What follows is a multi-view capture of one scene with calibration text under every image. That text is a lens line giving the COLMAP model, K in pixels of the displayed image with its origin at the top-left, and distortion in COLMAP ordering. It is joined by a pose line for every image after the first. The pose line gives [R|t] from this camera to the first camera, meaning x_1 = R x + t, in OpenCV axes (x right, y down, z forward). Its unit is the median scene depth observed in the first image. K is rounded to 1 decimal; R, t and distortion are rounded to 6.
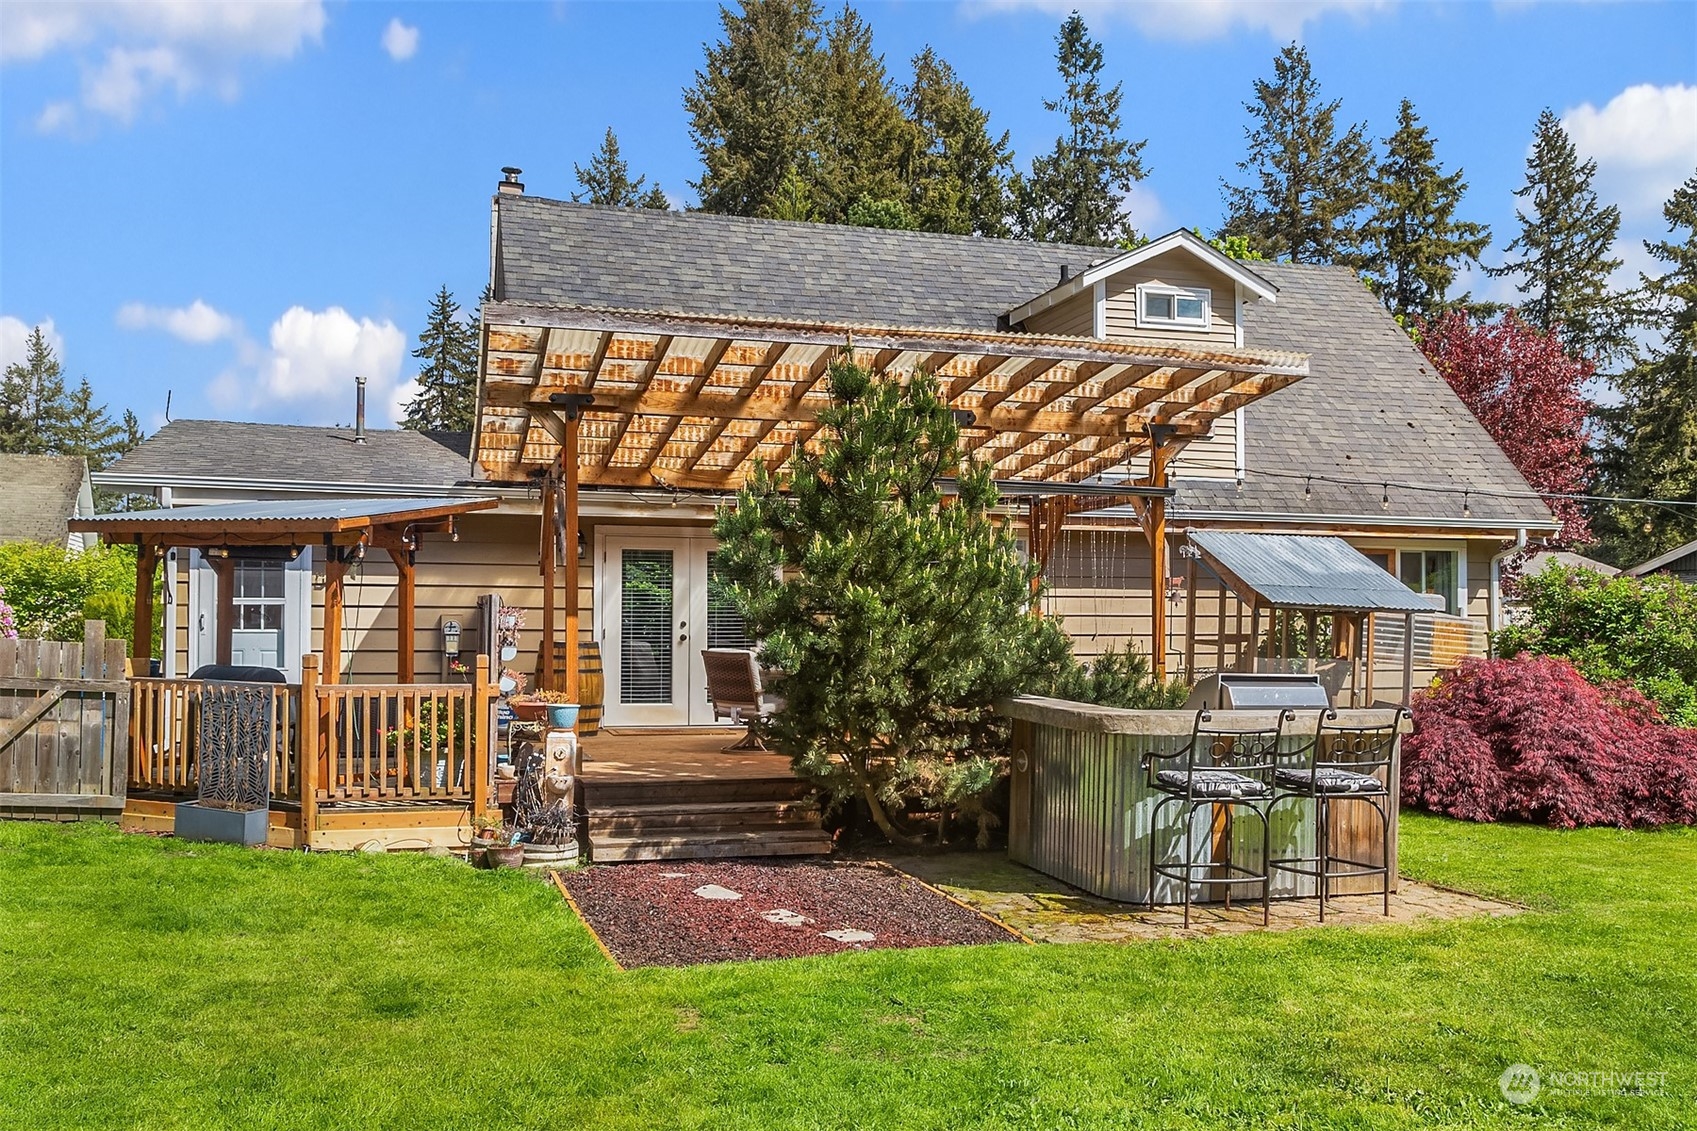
lens RADIAL K [[1460.0, 0, 835.3], [0, 1460.0, 582.6], [0, 0, 1]] dist [-0.015304, 0.013611]
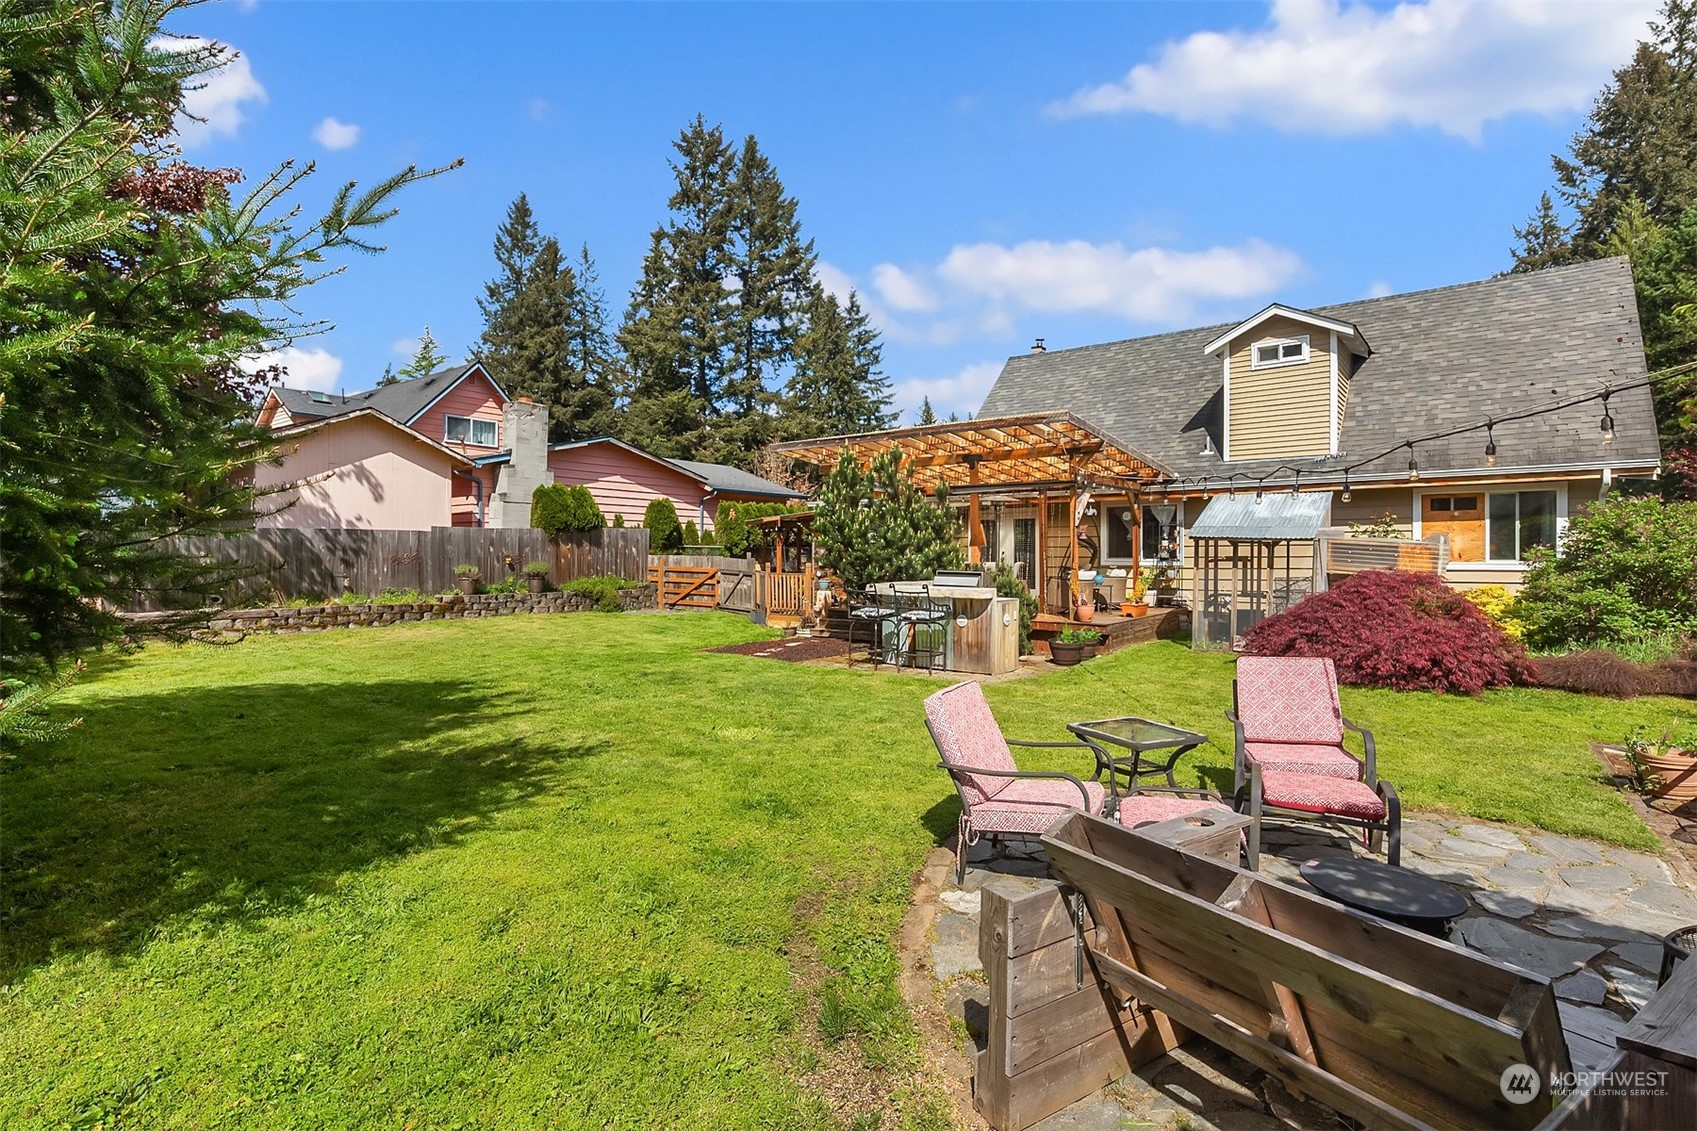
lens RADIAL K [[836.4, 0, 848.2], [0, 836.4, 567.7], [0, 0, 1]] dist [0.004165, -0.000025]
pose [[0.569939, 0.004010, -0.821677, 0.689073], [0.026518, 0.999377, 0.023271, 0.013498], [0.821259, -0.035052, 0.569478, 0.073774]]
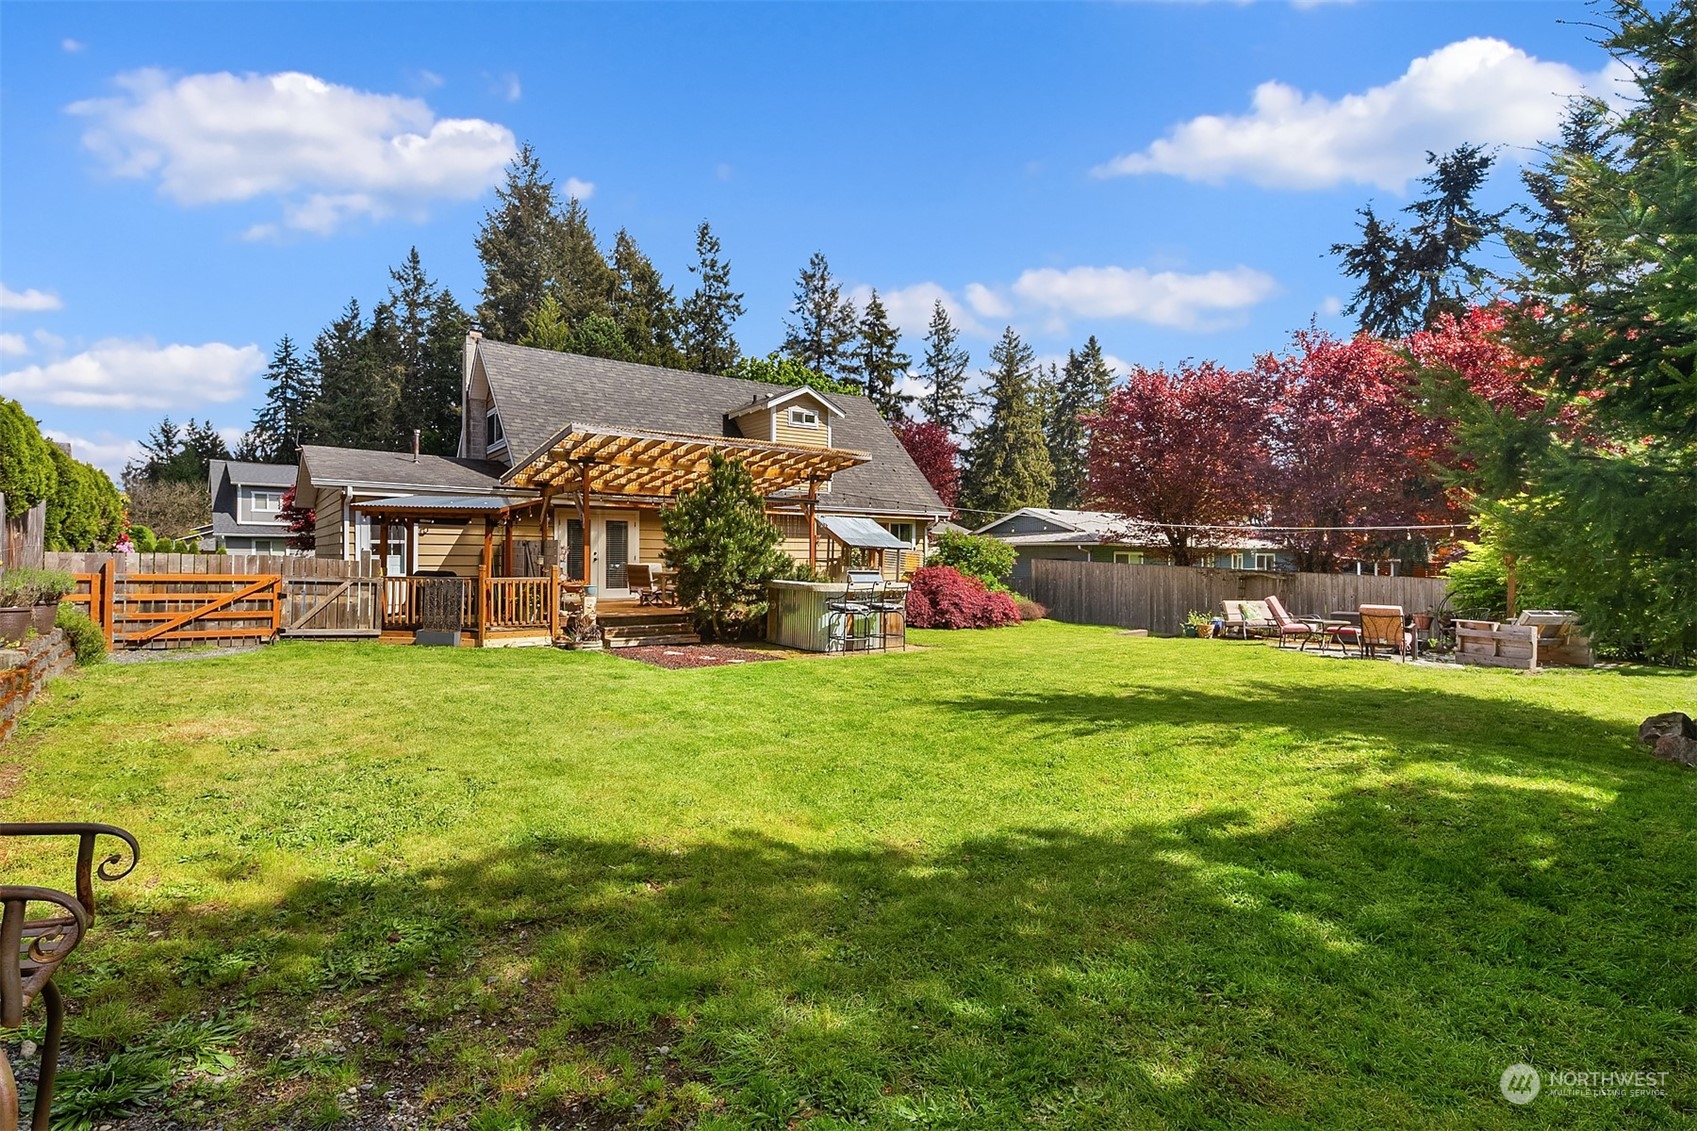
lens RADIAL K [[836.4, 0, 855.6], [0, 836.4, 555.2], [0, 0, 1]] dist [0.004165, -0.000025]
pose [[0.934573, 0.000709, 0.355771, -0.158950], [-0.010722, 0.999600, 0.026175, -0.005030], [-0.355610, -0.028277, 0.934207, -0.273530]]
